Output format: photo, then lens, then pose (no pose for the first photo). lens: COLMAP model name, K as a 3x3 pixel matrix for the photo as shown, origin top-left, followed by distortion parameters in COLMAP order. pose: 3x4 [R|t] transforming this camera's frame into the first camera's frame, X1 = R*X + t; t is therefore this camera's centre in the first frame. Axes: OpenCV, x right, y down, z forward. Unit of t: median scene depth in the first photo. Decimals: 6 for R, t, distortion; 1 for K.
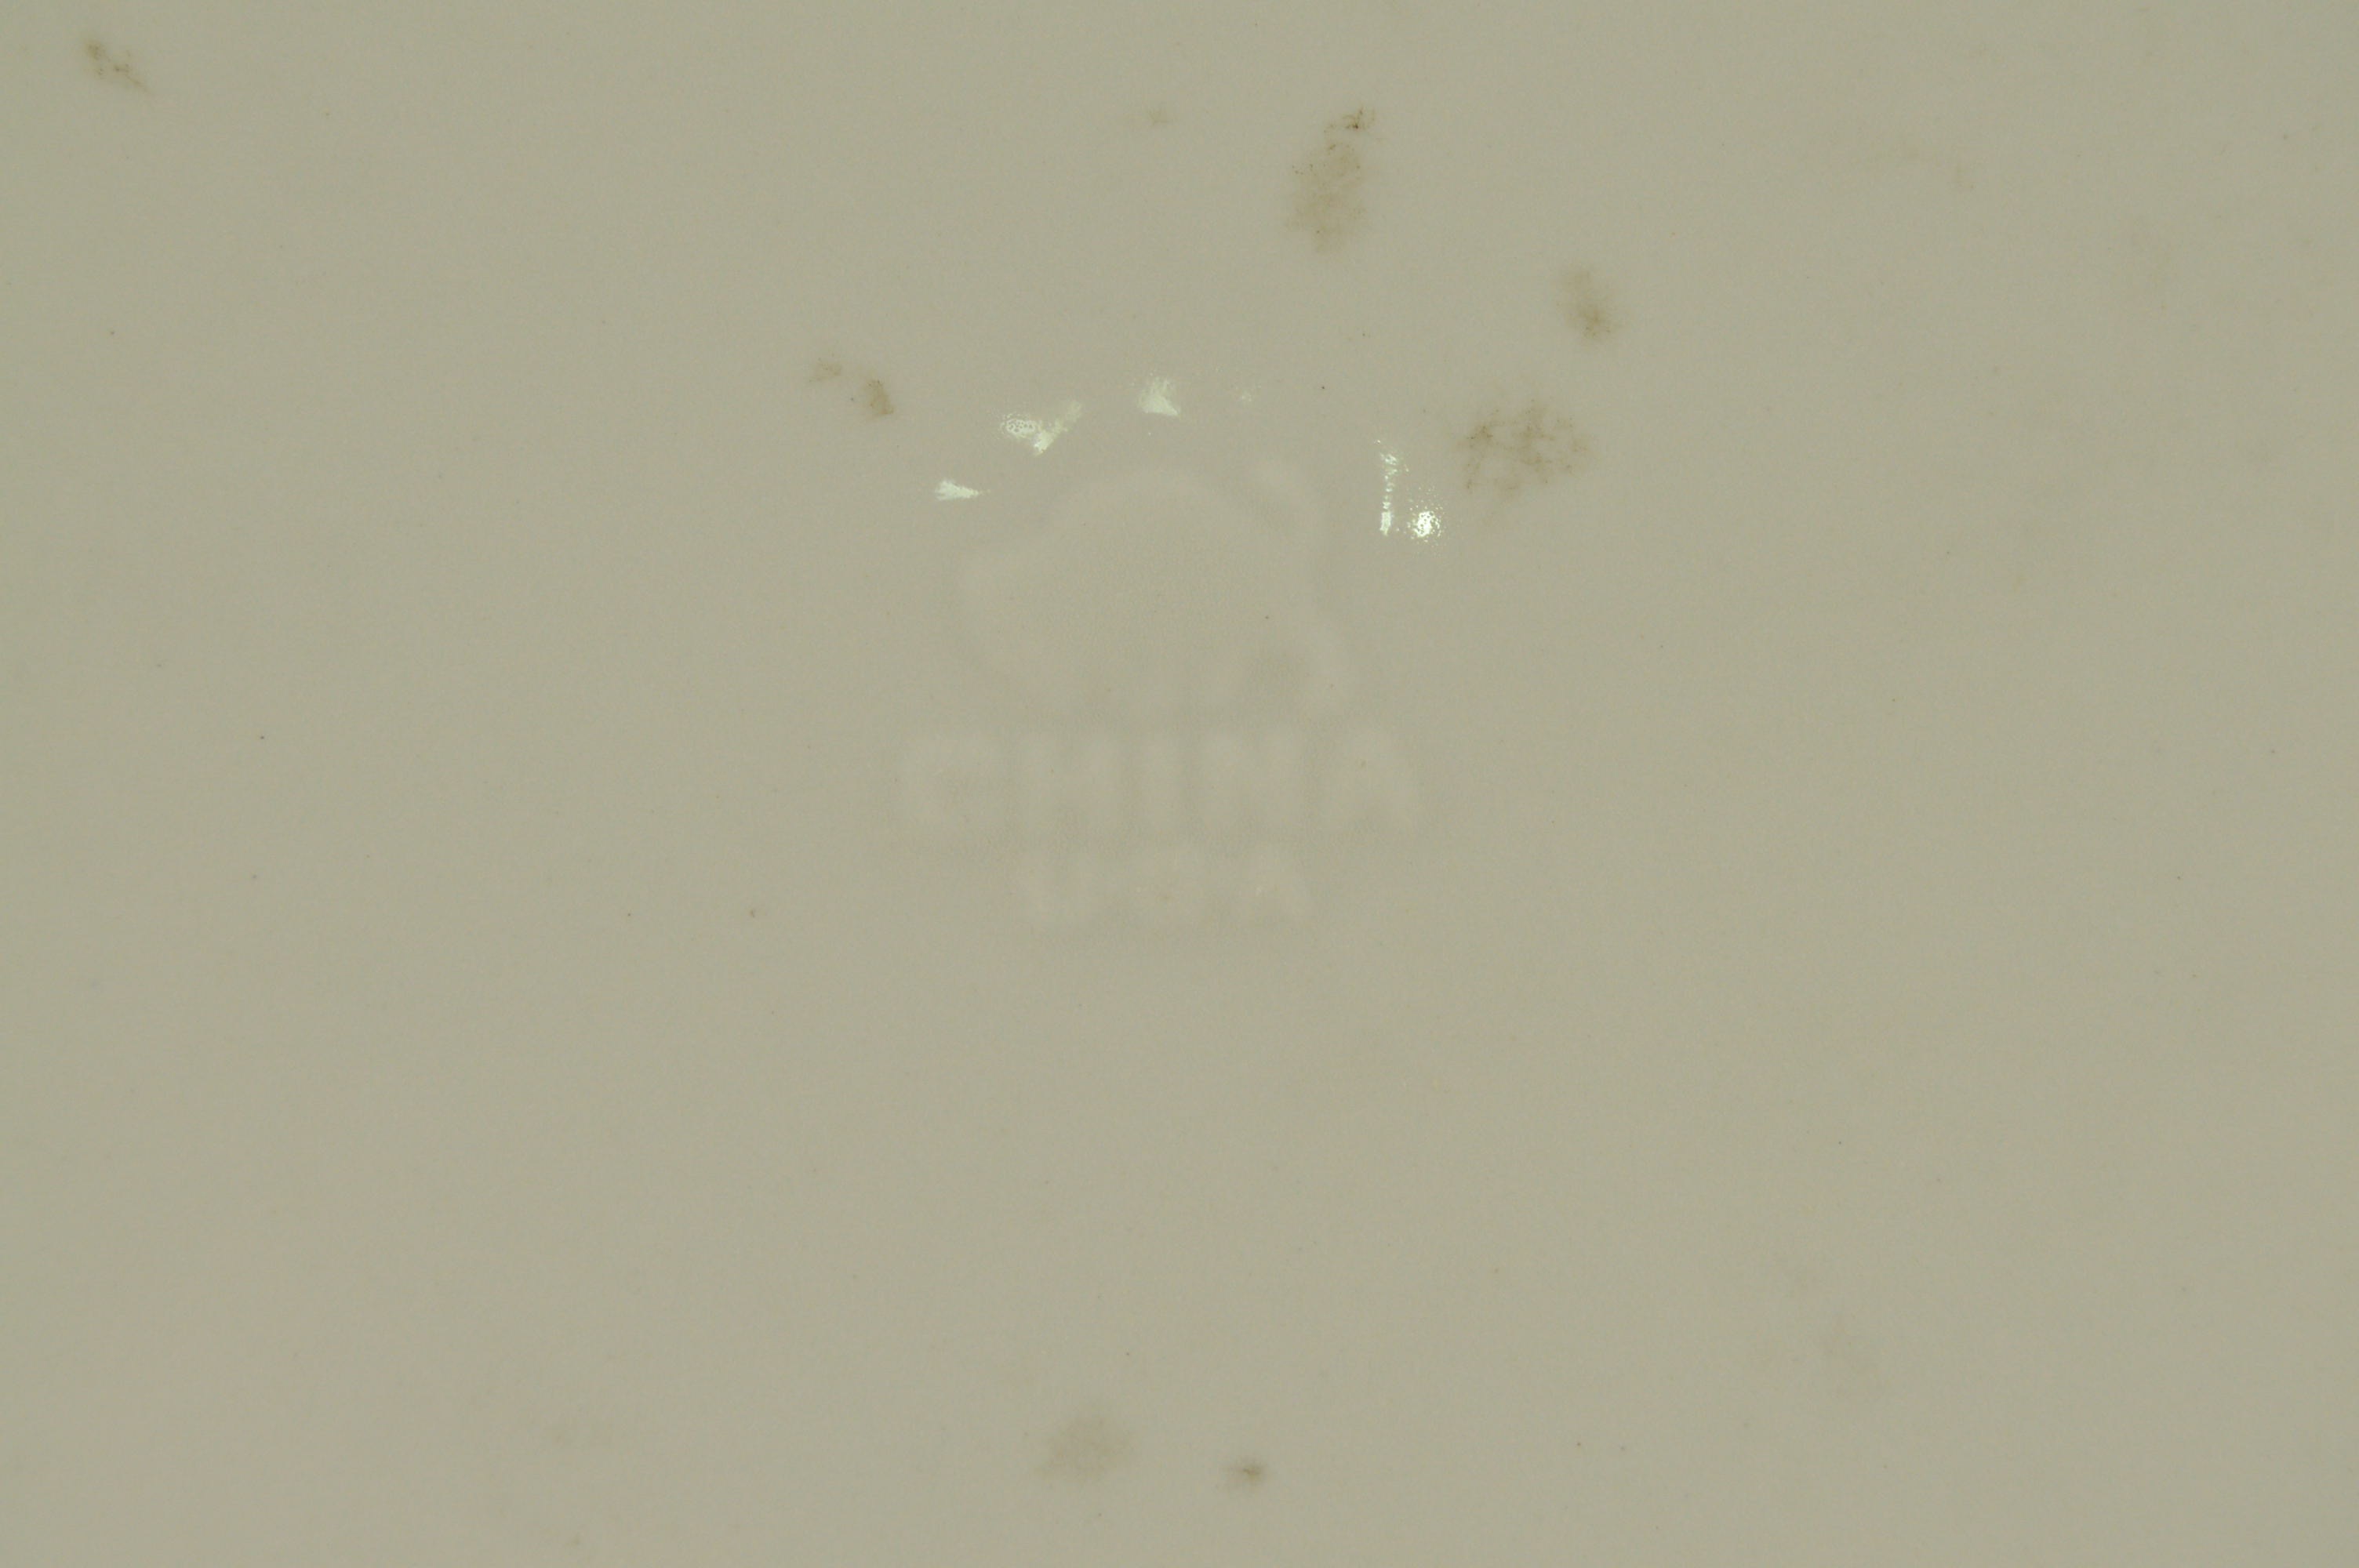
lens RADIAL K [[5452.7, 0, 1179.1], [0, 5452.7, 783.3], [0, 0, 1]] dist [0.045229, 0.000000]
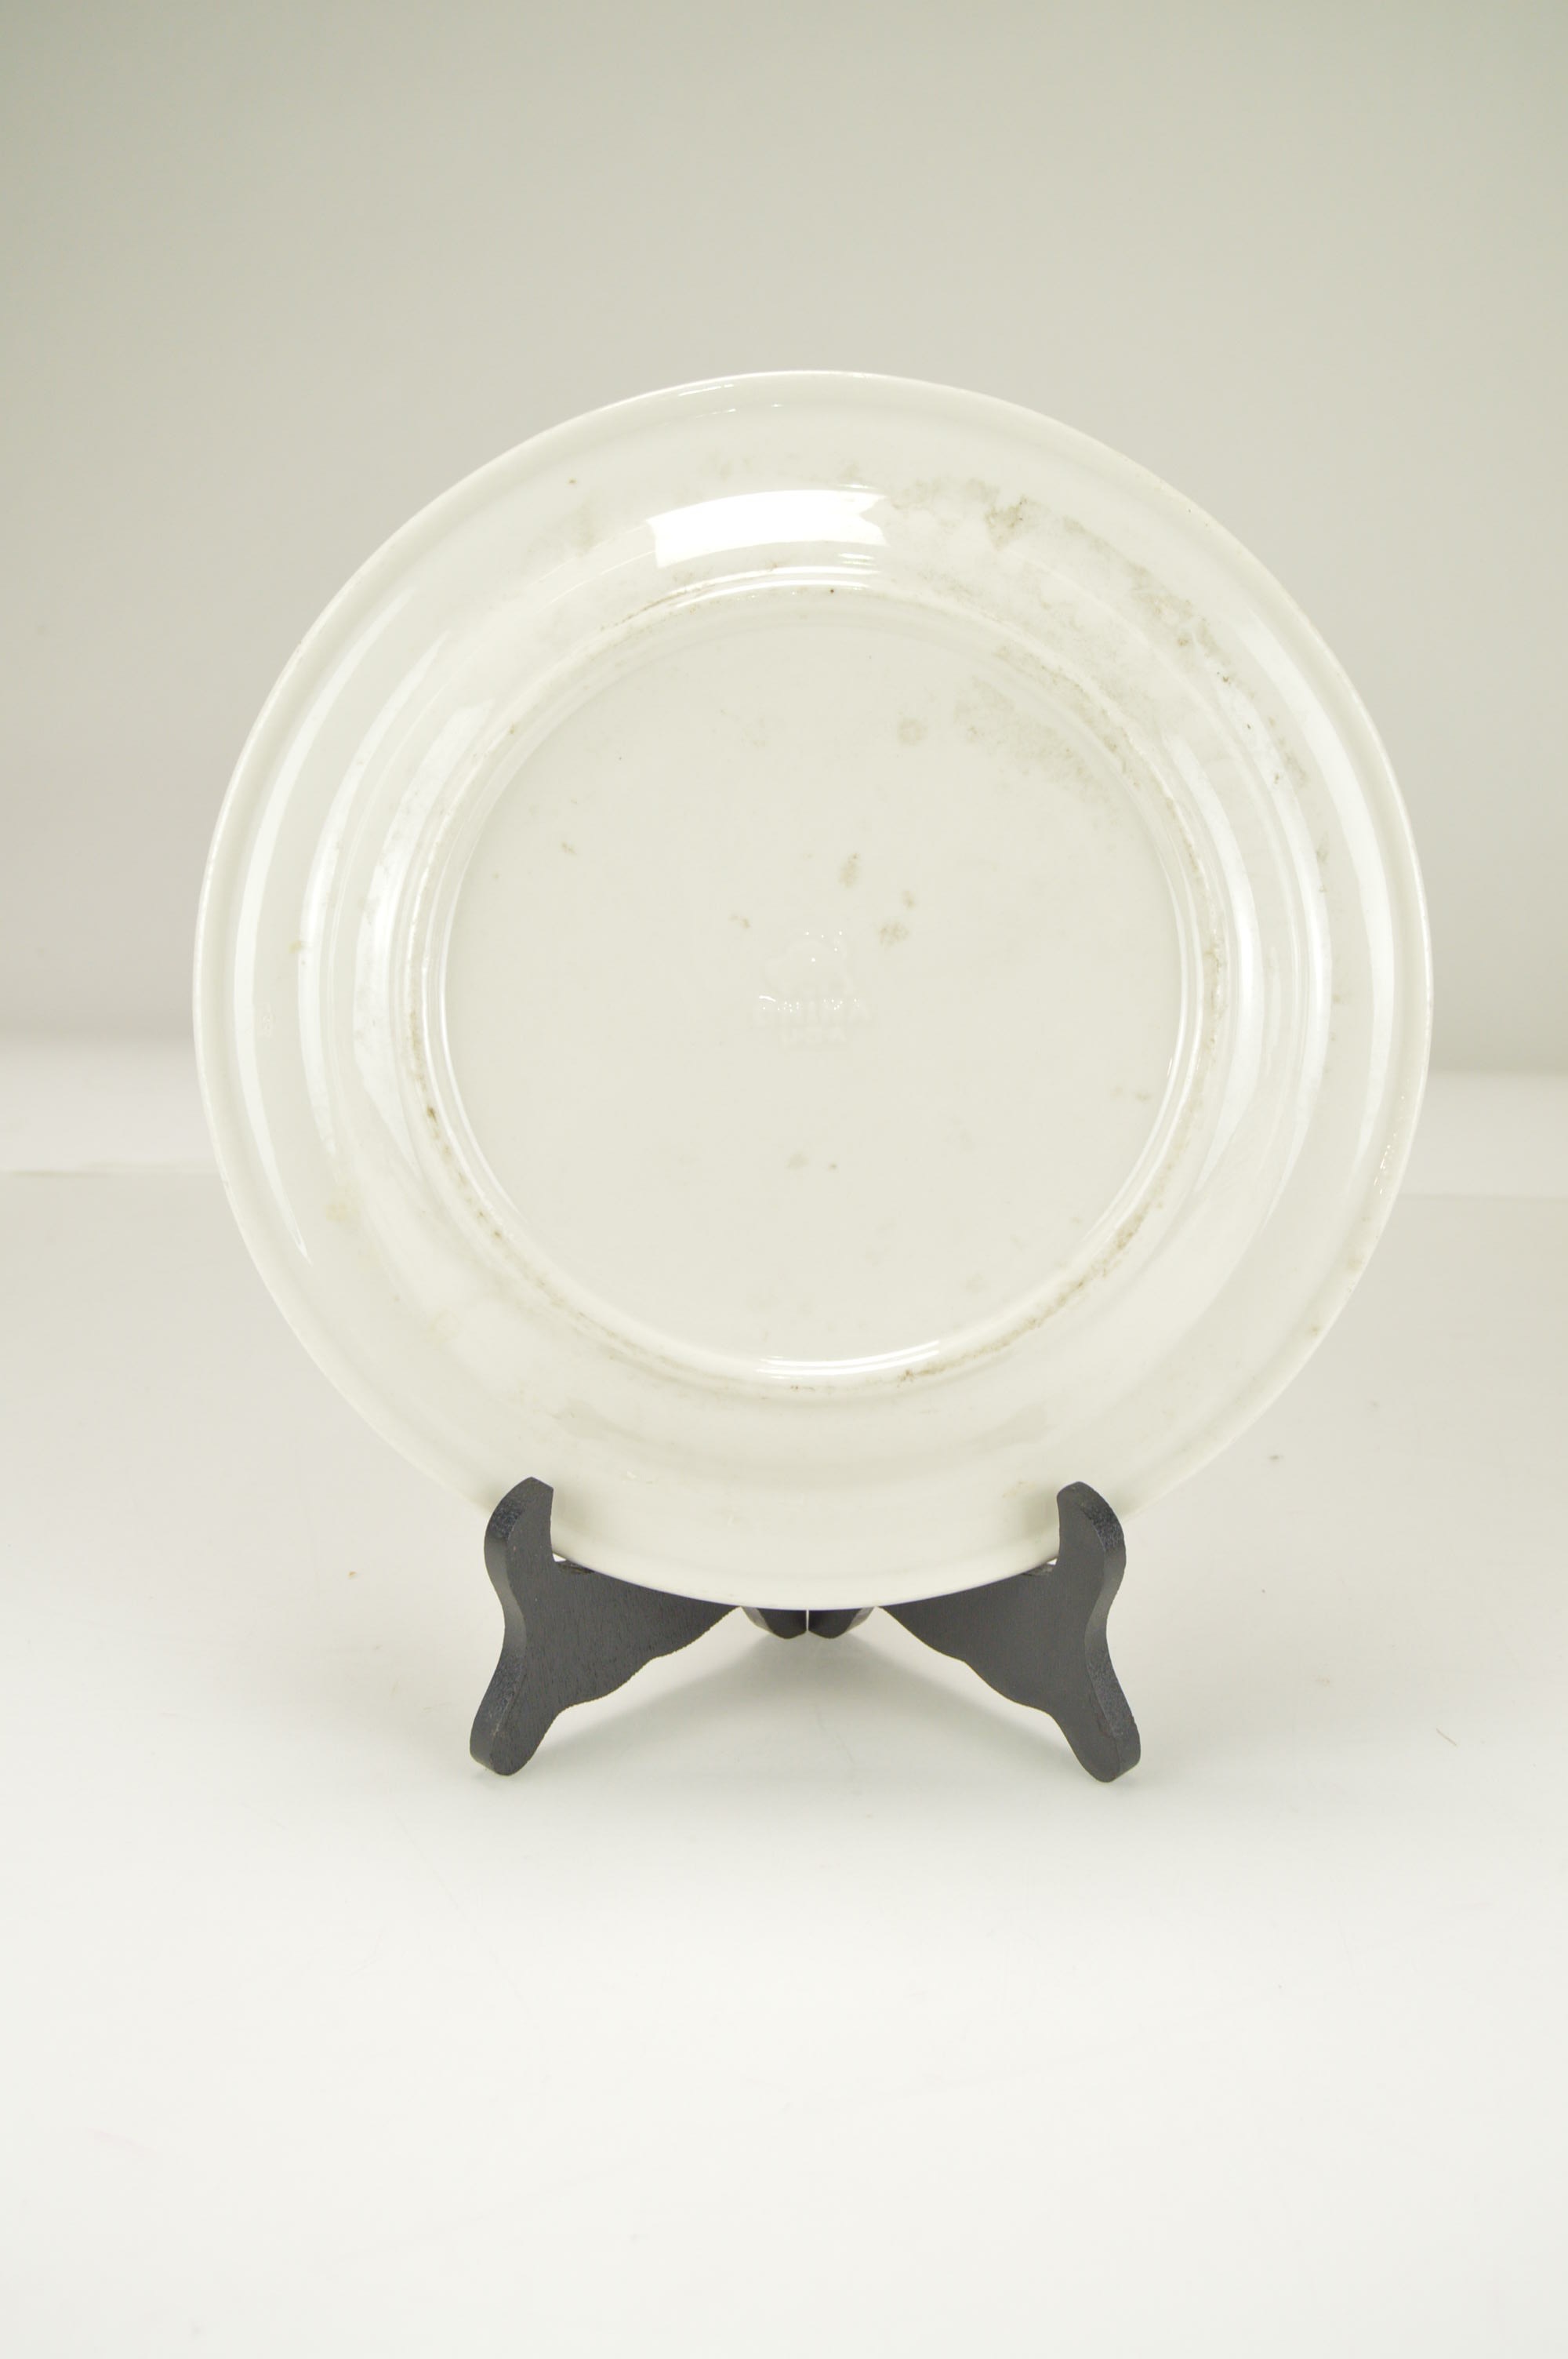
lens RADIAL K [[2564.6, 0, 783.8], [0, 2564.6, 1184.2], [0, 0, 1]] dist [0.004877, 0.000000]
pose [[0.999857, -0.012285, -0.011591, -0.003572], [0.013507, 0.993623, 0.111943, -0.092851], [0.010142, -0.112084, 0.993647, -1.059366]]
